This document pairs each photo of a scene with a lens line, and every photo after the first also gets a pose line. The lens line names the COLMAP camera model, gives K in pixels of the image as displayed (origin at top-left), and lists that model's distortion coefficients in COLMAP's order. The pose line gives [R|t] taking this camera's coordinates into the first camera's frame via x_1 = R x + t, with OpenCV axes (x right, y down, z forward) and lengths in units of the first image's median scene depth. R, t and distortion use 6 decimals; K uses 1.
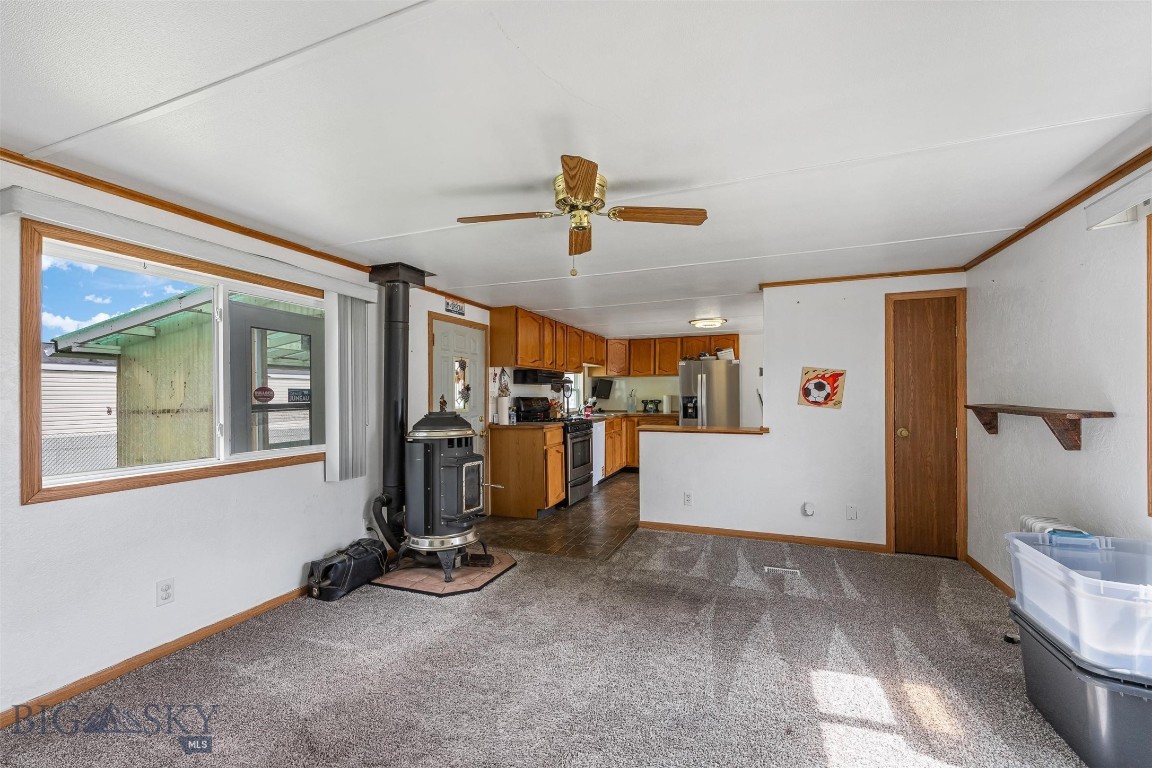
lens RADIAL K [[476.0, 0, 570.3], [0, 476.0, 379.5], [0, 0, 1]] dist [0.000728, 0.000028]
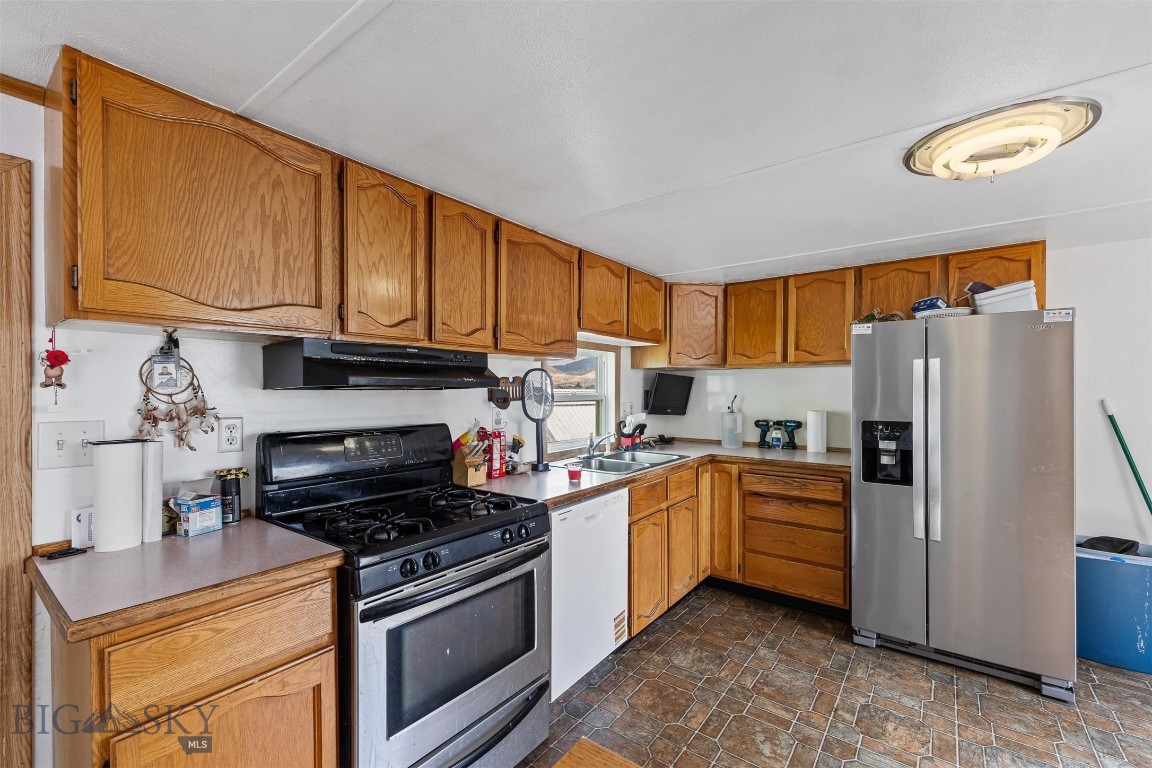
lens RADIAL K [[488.6, 0, 576.0], [0, 488.6, 384.0], [0, 0, 1]] dist [0.000084, -0.000127]
pose [[0.965683, 0.001282, -0.259722, 0.120710], [0.003771, 0.999813, 0.018955, 0.000040], [0.259697, -0.019284, 0.965497, 0.579946]]
